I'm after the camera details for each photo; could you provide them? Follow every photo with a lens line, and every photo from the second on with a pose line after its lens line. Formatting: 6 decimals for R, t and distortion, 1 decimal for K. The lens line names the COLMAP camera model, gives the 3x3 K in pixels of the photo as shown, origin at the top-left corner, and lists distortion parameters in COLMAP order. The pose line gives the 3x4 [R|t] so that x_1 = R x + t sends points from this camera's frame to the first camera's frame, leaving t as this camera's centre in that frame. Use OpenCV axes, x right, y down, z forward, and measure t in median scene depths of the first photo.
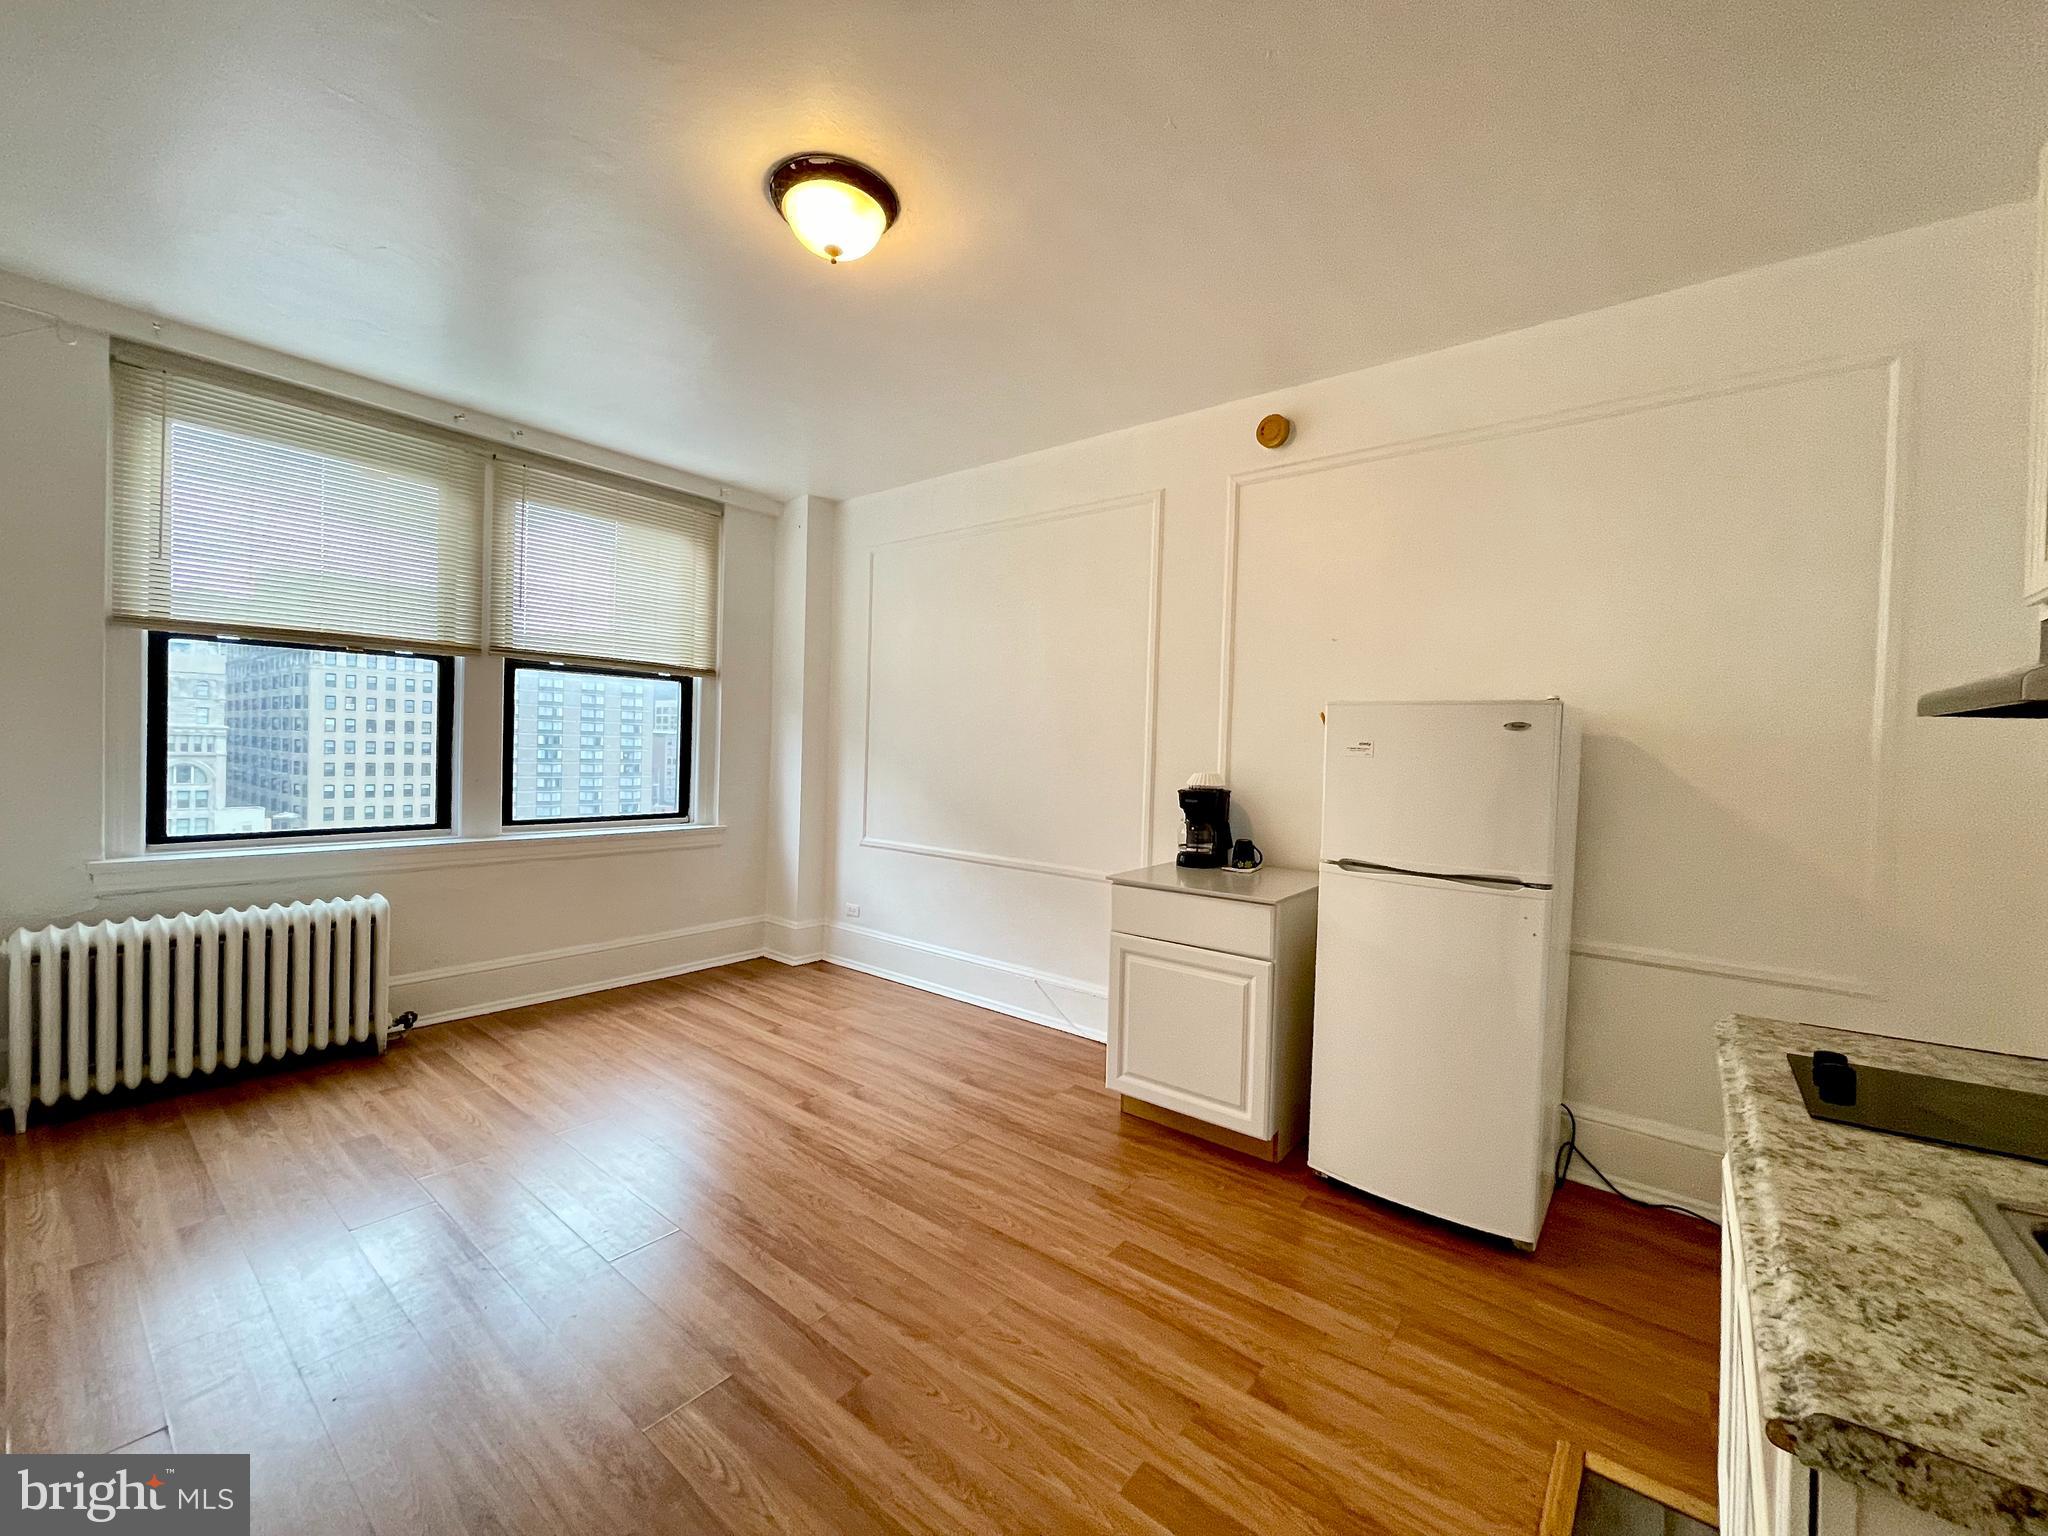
lens RADIAL K [[823.0, 0, 1017.7], [0, 823.0, 763.9], [0, 0, 1]] dist [-0.003555, 0.000026]
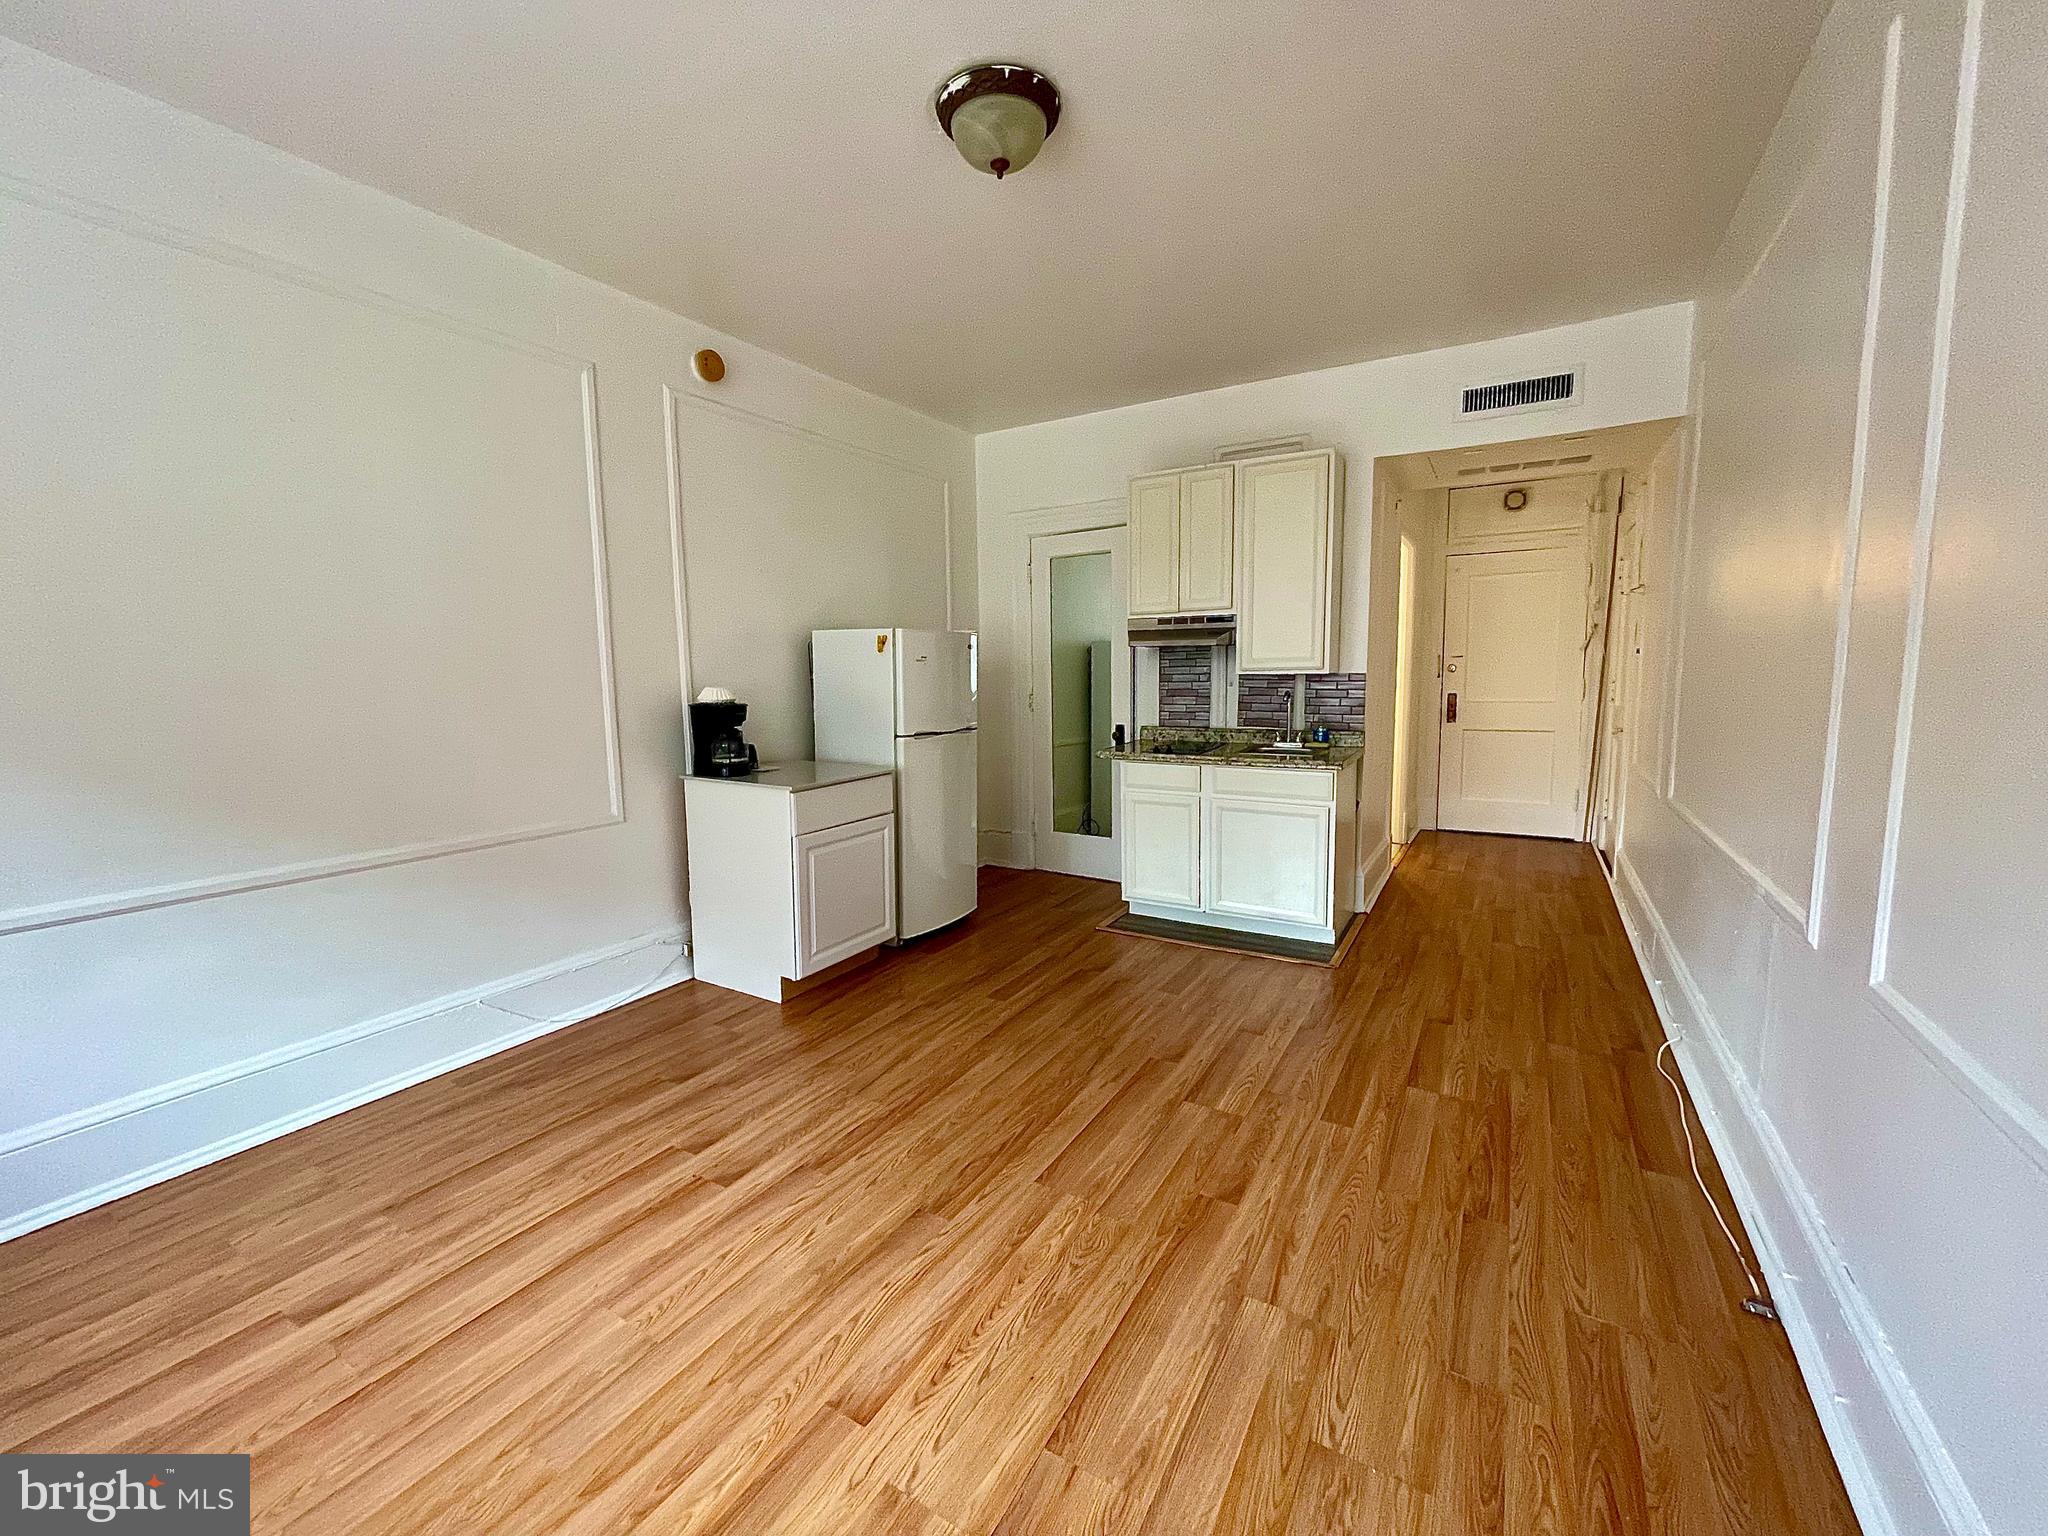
lens RADIAL K [[823.0, 0, 1017.7], [0, 823.0, 763.9], [0, 0, 1]] dist [-0.003555, 0.000026]
pose [[-0.132573, -0.143275, 0.980763, -1.205864], [0.030785, 0.988425, 0.148556, -0.051974], [-0.990695, 0.049887, -0.126628, 1.052984]]
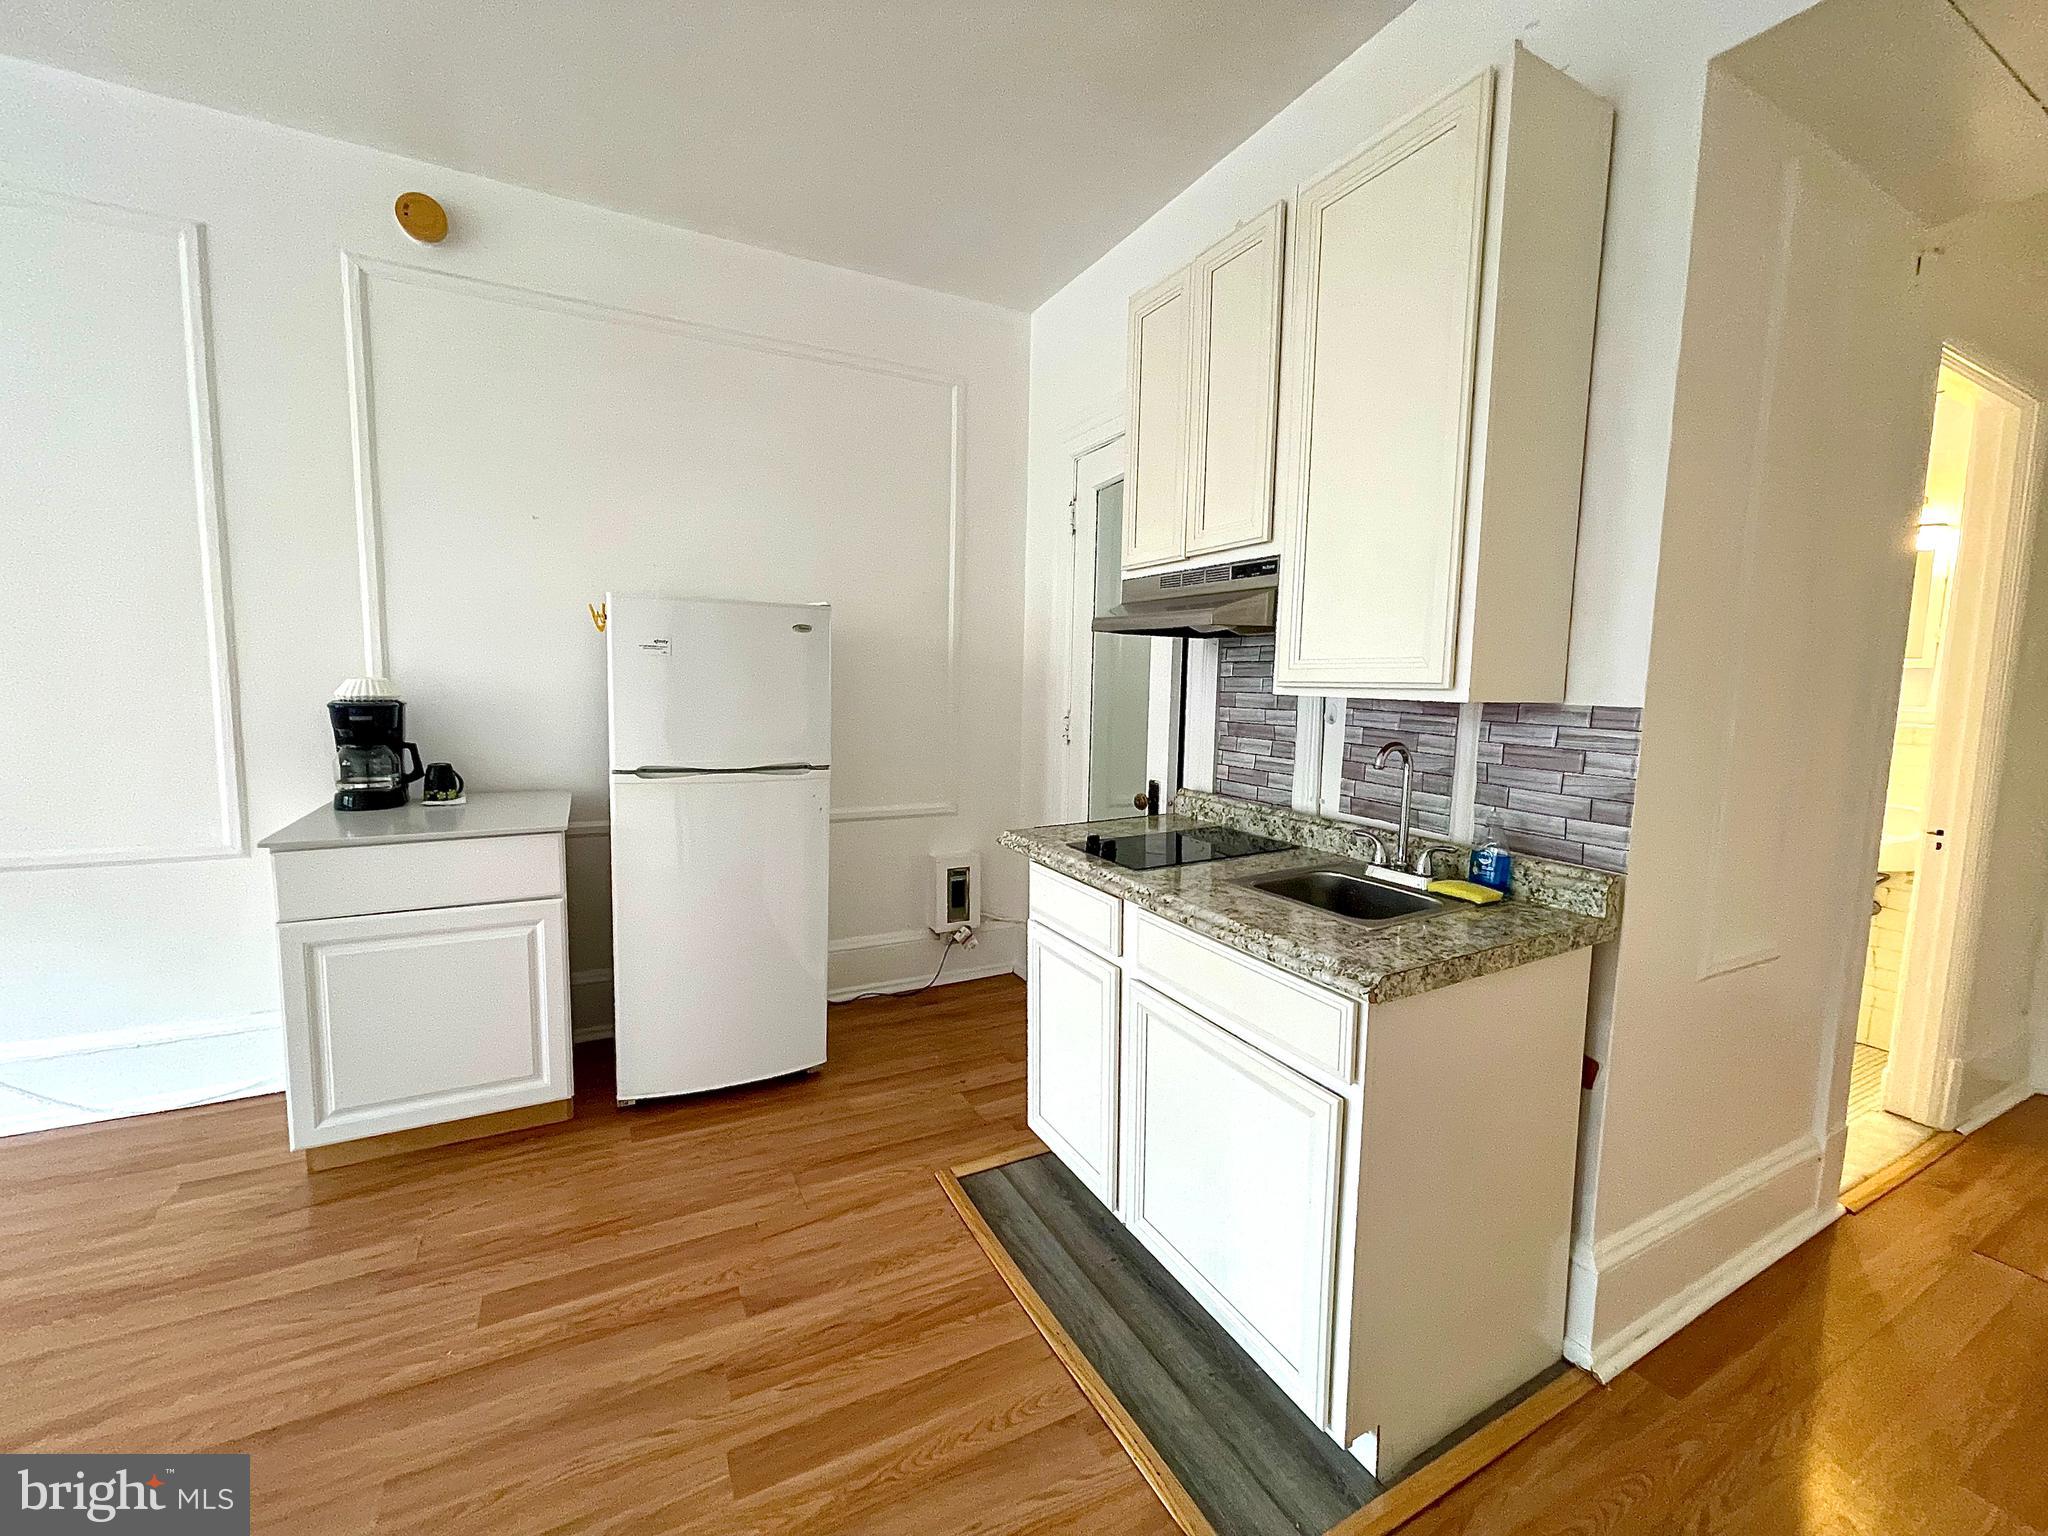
lens RADIAL K [[823.0, 0, 1017.7], [0, 823.0, 763.9], [0, 0, 1]] dist [-0.003555, 0.000026]
pose [[0.404241, -0.114647, 0.907439, -0.285062], [0.009267, 0.992576, 0.121275, 0.004111], [-0.914605, -0.040615, 0.402302, 0.251259]]
